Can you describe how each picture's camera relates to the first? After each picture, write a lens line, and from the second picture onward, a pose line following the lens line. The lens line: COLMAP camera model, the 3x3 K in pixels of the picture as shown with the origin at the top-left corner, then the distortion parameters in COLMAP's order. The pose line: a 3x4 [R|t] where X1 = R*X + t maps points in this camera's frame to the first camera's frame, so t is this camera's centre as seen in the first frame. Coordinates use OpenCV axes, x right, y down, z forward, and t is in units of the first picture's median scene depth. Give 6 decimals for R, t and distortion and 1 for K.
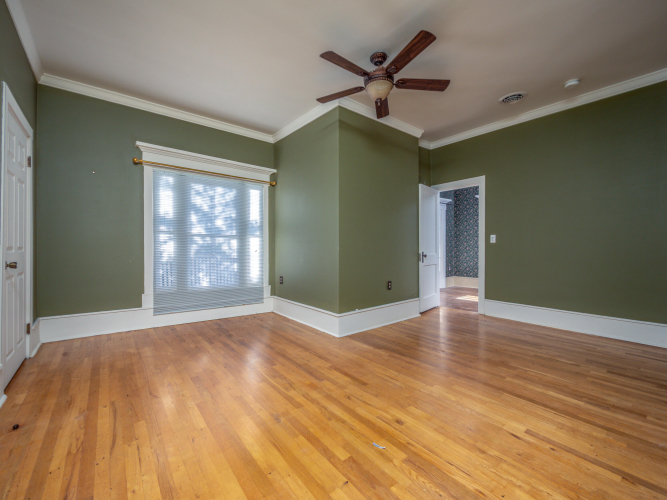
lens RADIAL K [[282.6, 0, 333.5], [0, 282.6, 250.0], [0, 0, 1]] dist [-0.000084, -0.000047]
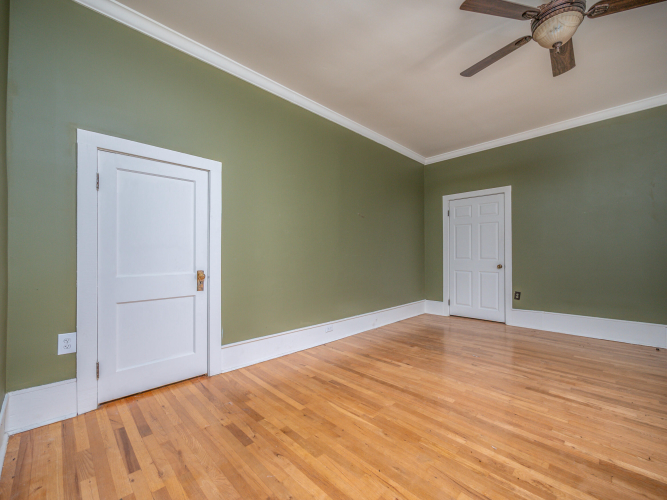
lens RADIAL K [[282.6, 0, 333.5], [0, 282.6, 250.0], [0, 0, 1]] dist [-0.000084, -0.000047]
pose [[-0.993710, -0.000309, -0.111986, 0.955165], [-0.000104, 0.999998, -0.001843, -0.034733], [0.111986, -0.001820, -0.993708, 1.982133]]
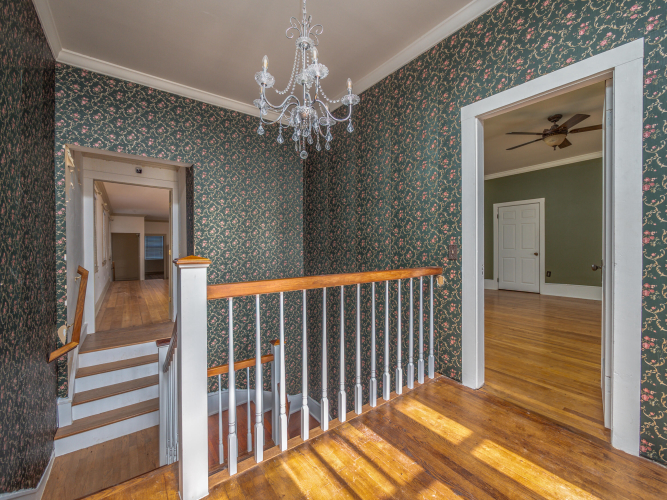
lens RADIAL K [[282.6, 0, 333.5], [0, 282.6, 250.0], [0, 0, 1]] dist [-0.000084, -0.000047]
pose [[-0.999749, 0.002783, 0.022240, 1.455011], [0.003284, 0.999741, 0.022506, -0.033824], [-0.022172, 0.022573, -0.999499, 2.865251]]
